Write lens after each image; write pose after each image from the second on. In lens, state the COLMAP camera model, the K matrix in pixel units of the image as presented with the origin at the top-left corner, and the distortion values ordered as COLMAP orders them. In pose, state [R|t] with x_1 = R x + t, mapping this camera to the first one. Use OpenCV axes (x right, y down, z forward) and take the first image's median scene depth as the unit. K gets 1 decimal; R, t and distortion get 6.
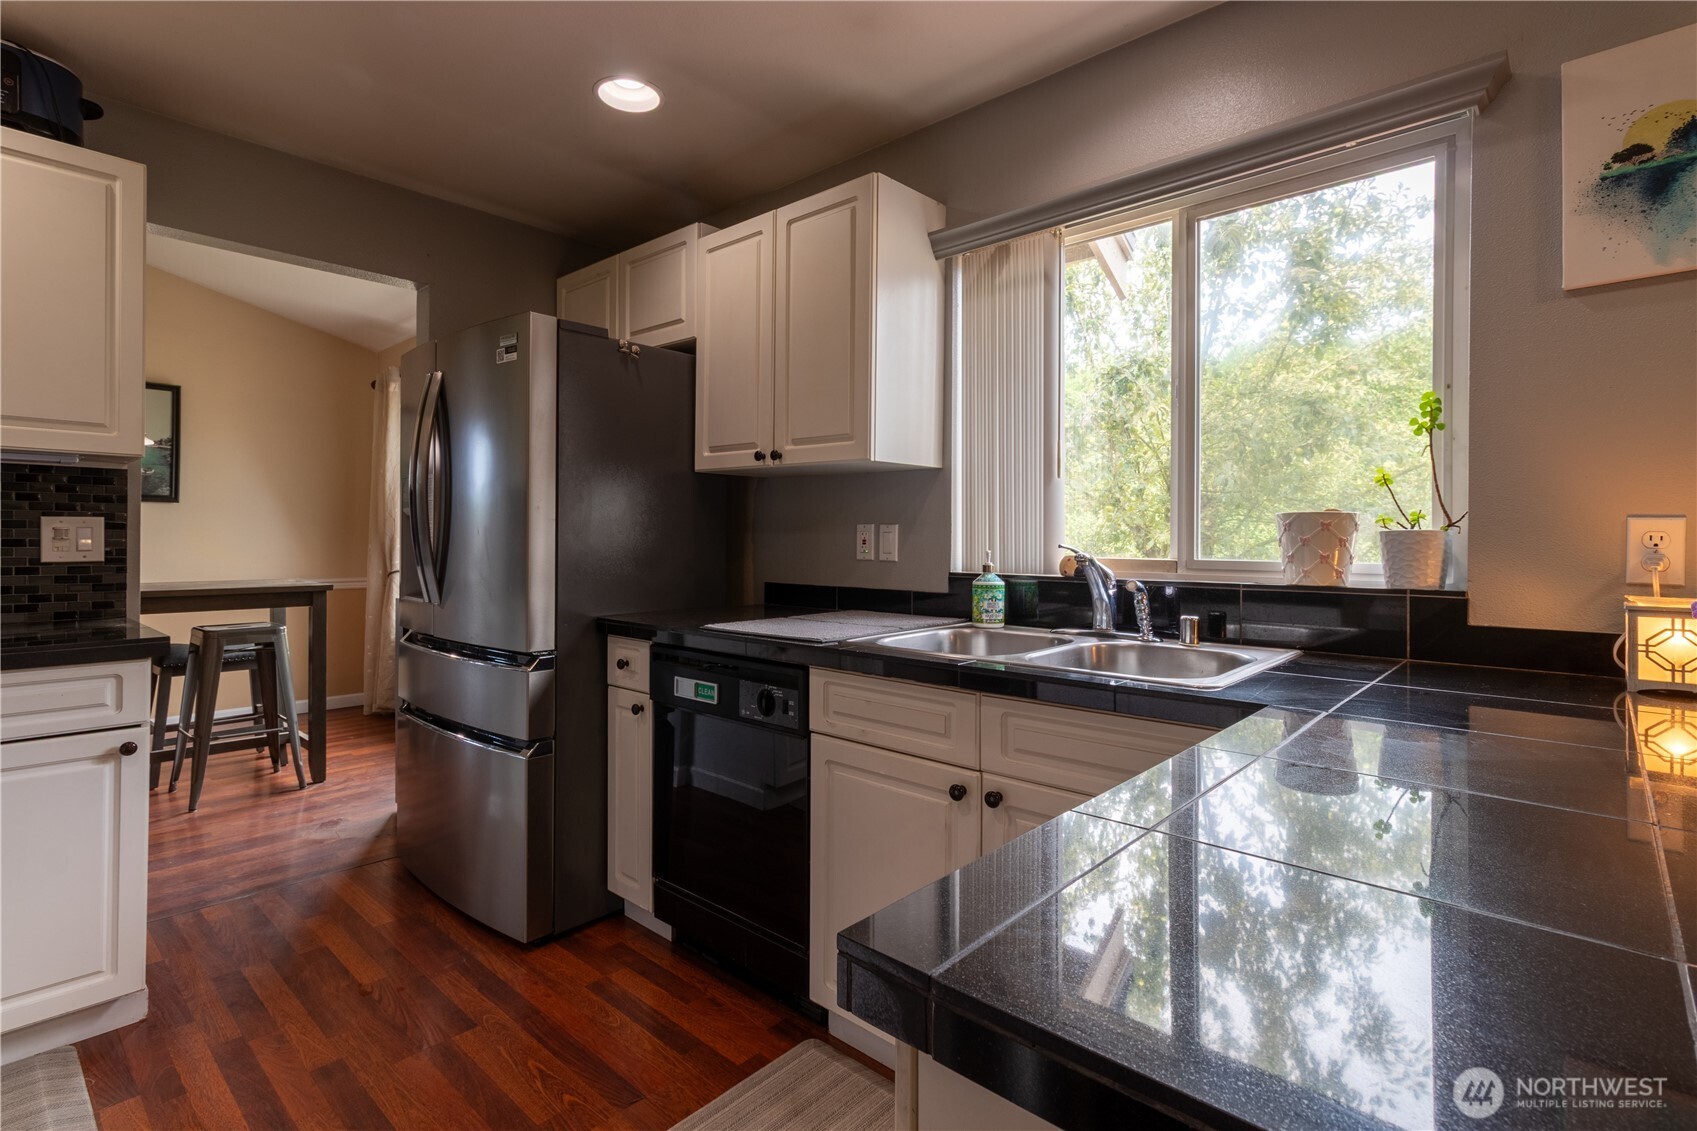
lens RADIAL K [[785.9, 0, 845.0], [0, 785.9, 540.9], [0, 0, 1]] dist [0.002195, 0.000712]
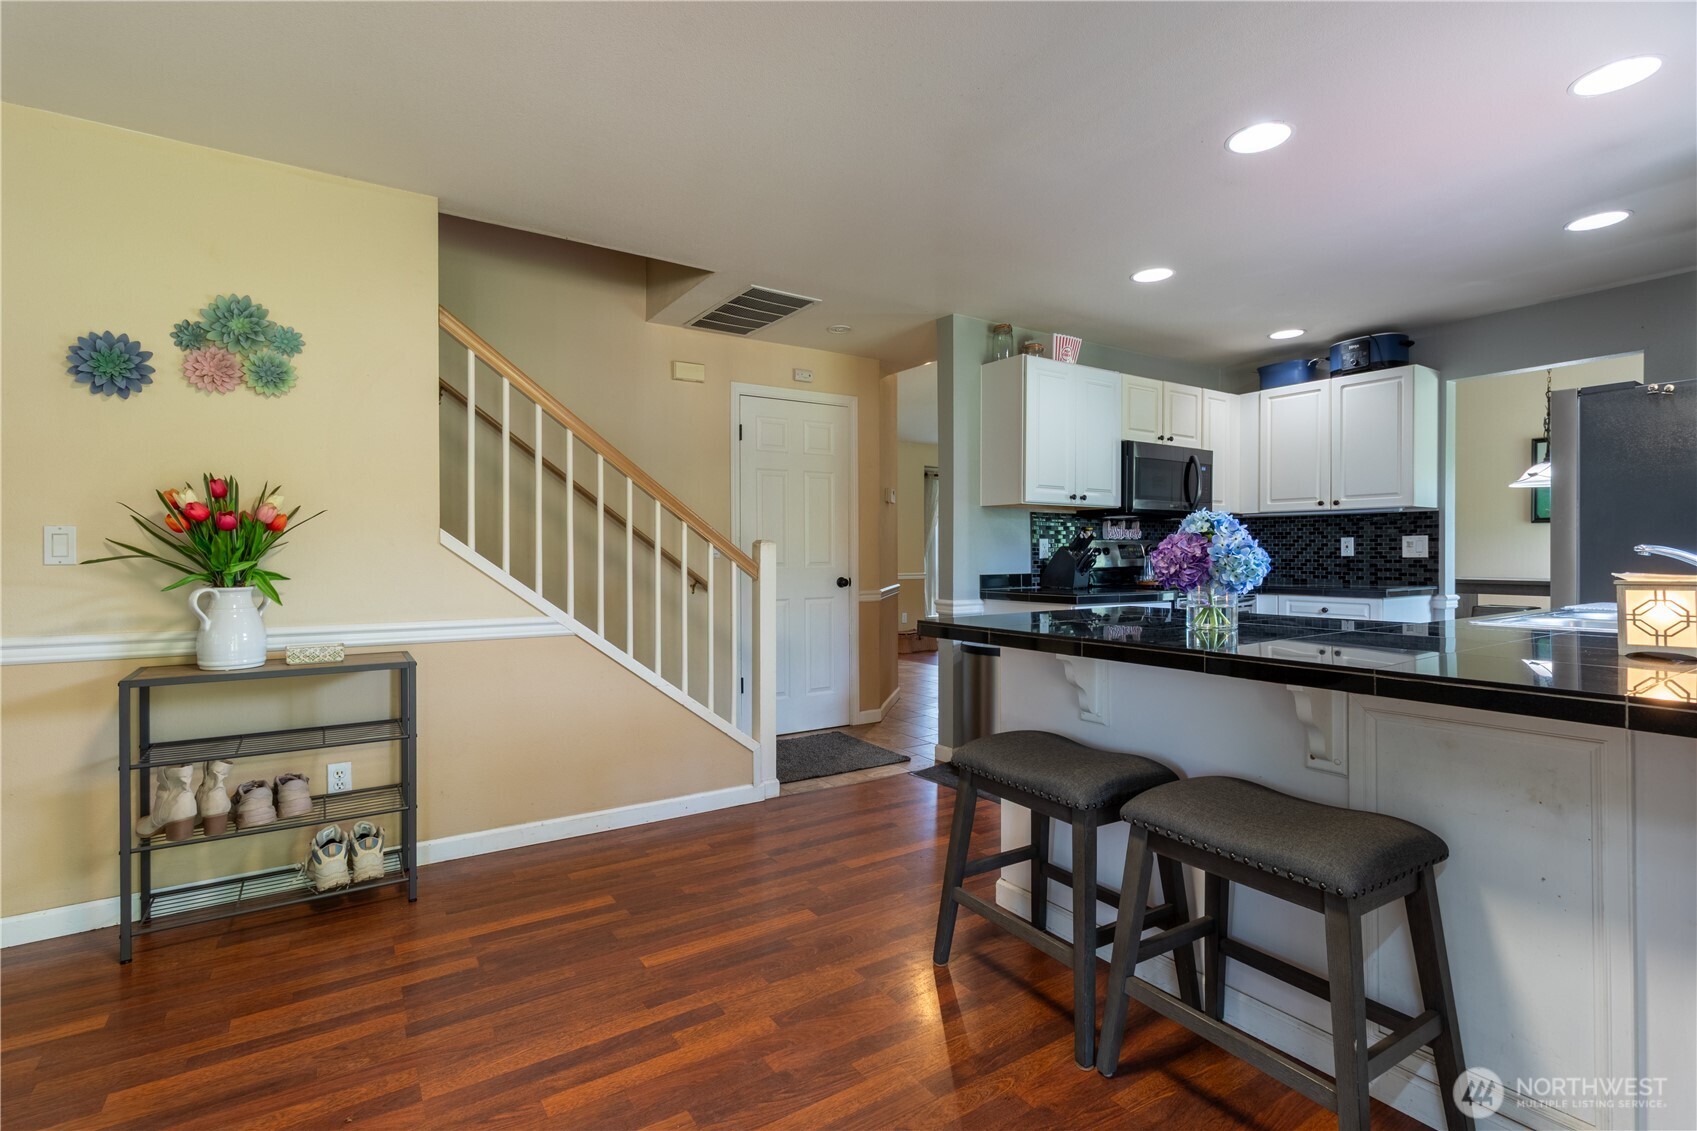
lens RADIAL K [[799.0, 0, 840.9], [0, 799.0, 556.8], [0, 0, 1]] dist [0.001667, 0.000795]
pose [[-0.255951, -0.001265, -0.966689, 1.499250], [-0.001372, 0.999999, -0.000945, 0.030241], [0.966689, 0.001085, -0.255953, 0.075554]]
